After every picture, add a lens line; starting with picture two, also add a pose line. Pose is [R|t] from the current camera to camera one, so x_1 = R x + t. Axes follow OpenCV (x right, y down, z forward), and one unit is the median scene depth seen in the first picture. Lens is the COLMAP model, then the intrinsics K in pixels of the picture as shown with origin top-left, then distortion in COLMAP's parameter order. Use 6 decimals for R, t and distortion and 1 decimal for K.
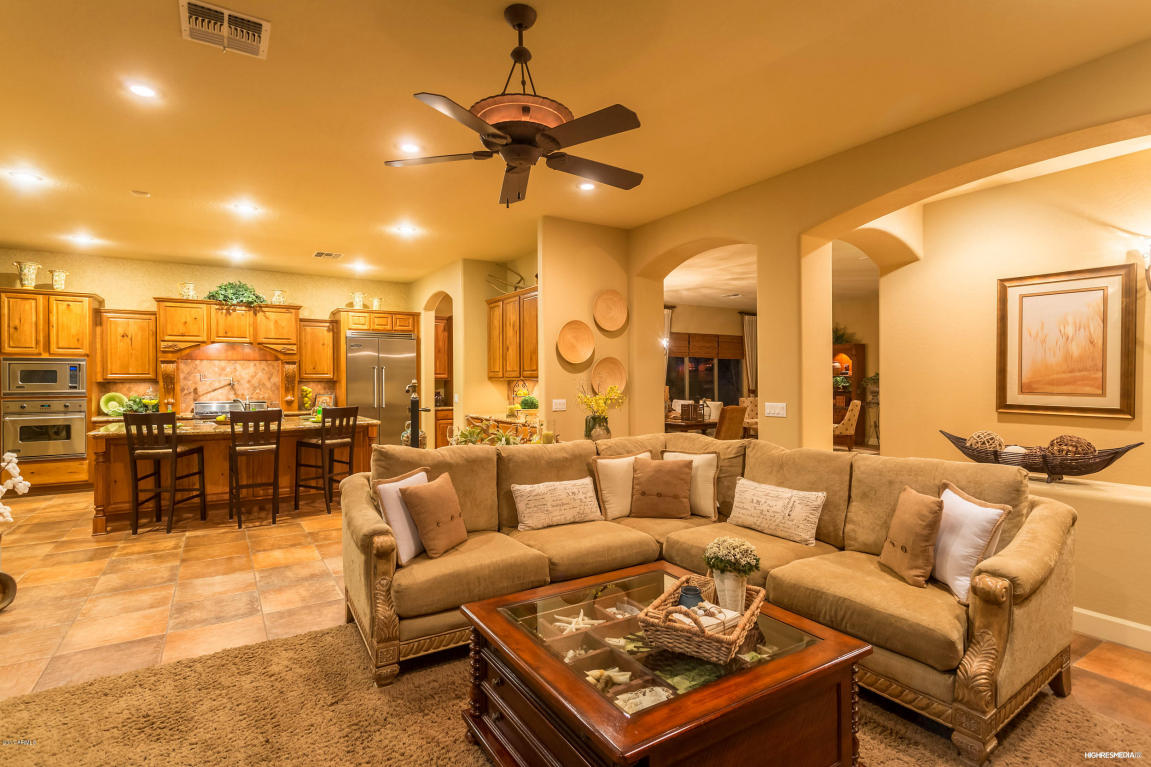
lens RADIAL K [[567.5, 0, 563.1], [0, 567.5, 376.6], [0, 0, 1]] dist [0.007618, 0.000496]
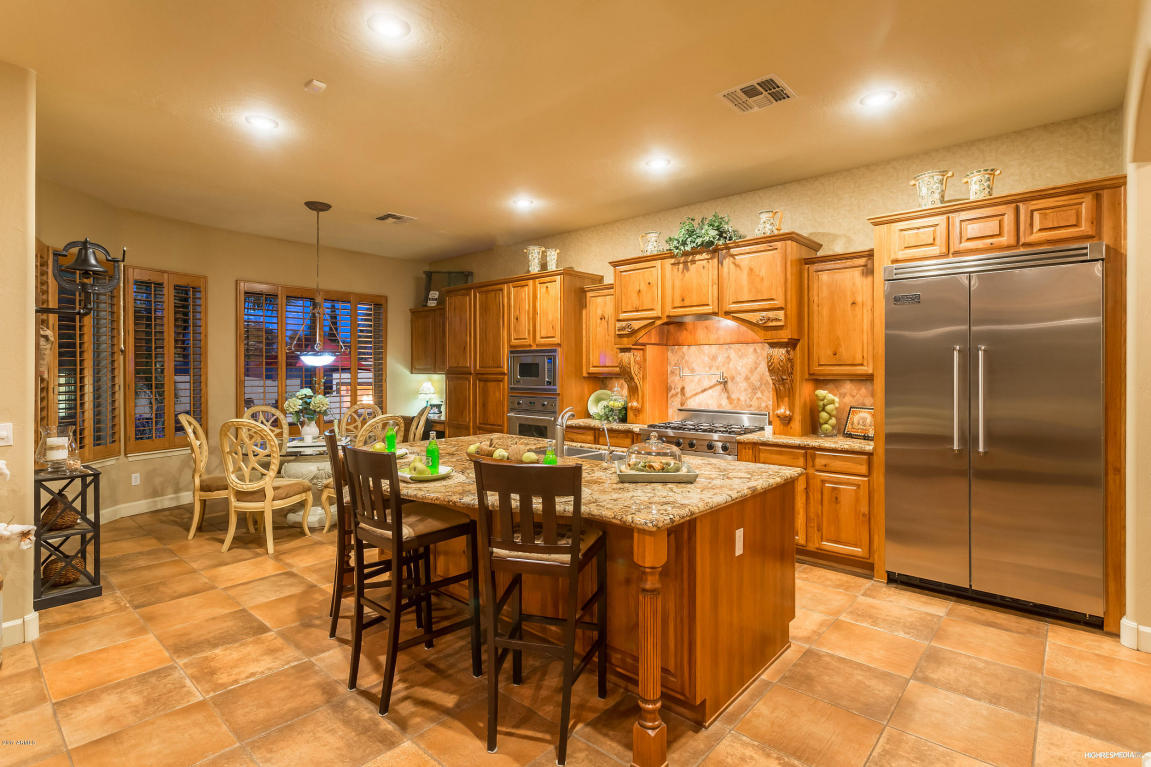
lens RADIAL K [[567.5, 0, 584.9], [0, 567.5, 372.9], [0, 0, 1]] dist [0.007618, 0.000496]
pose [[0.290347, 0.009813, -0.956871, -0.030485], [0.004612, 0.999921, 0.011654, -0.005450], [0.956910, -0.007796, 0.290279, 0.739538]]
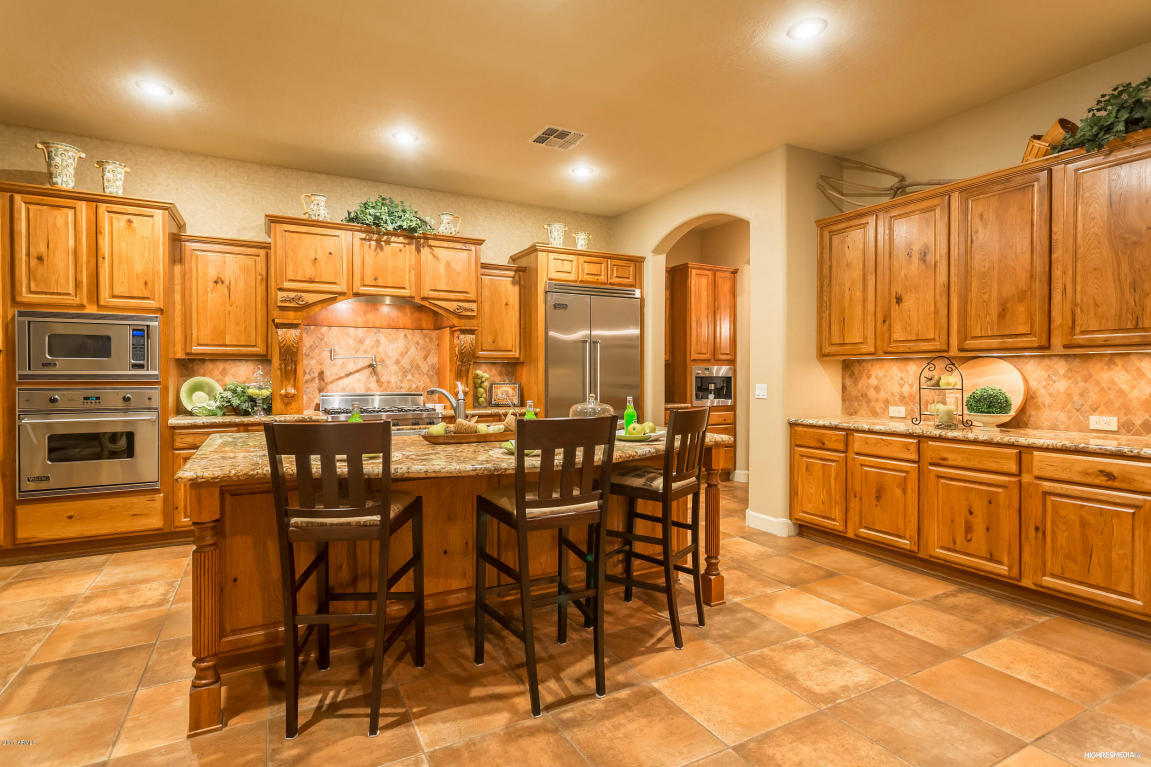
lens RADIAL K [[567.5, 0, 555.9], [0, 567.5, 375.0], [0, 0, 1]] dist [0.007618, 0.000496]
pose [[0.997445, 0.005202, -0.071252, -0.369755], [-0.004562, 0.999948, 0.009137, 0.018697], [0.071296, -0.008788, 0.997416, 0.425803]]
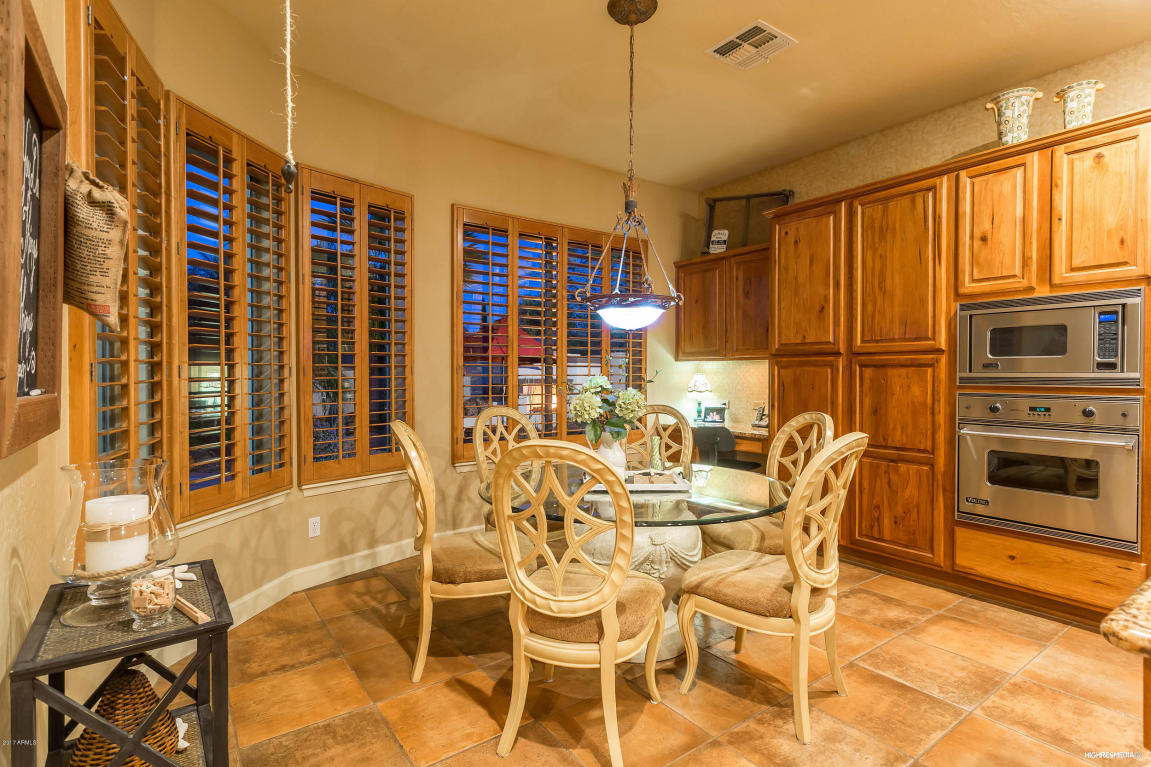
lens RADIAL K [[567.5, 0, 587.9], [0, 567.5, 381.8], [0, 0, 1]] dist [0.007618, 0.000496]
pose [[0.087834, 0.020216, -0.995930, -0.461695], [0.003626, 0.999781, 0.020614, 0.018463], [0.996129, -0.005422, 0.087741, 0.564503]]
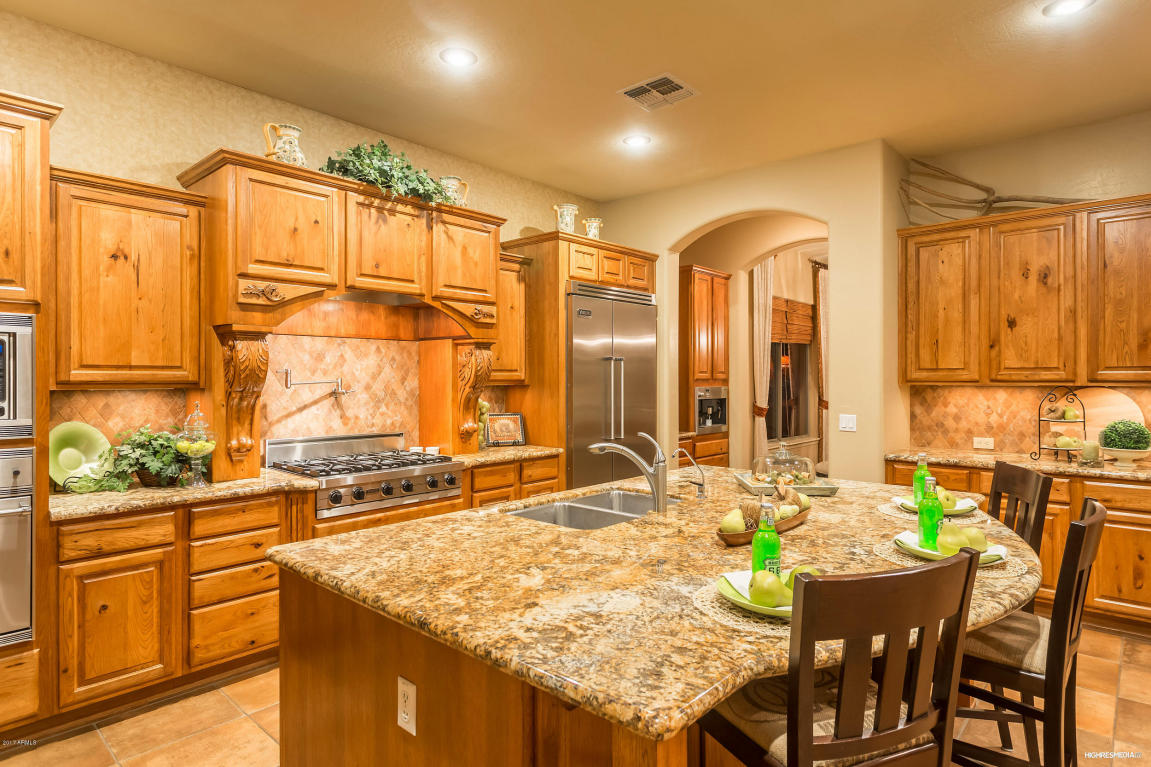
lens RADIAL K [[642.6, 0, 550.7], [0, 642.6, 375.2], [0, 0, 1]] dist [0.002992, 0.002992]
pose [[0.963752, 0.005198, 0.266747, -0.613365], [-0.005482, 0.999985, 0.000319, -0.001639], [-0.266742, -0.001770, 0.963766, 0.551399]]
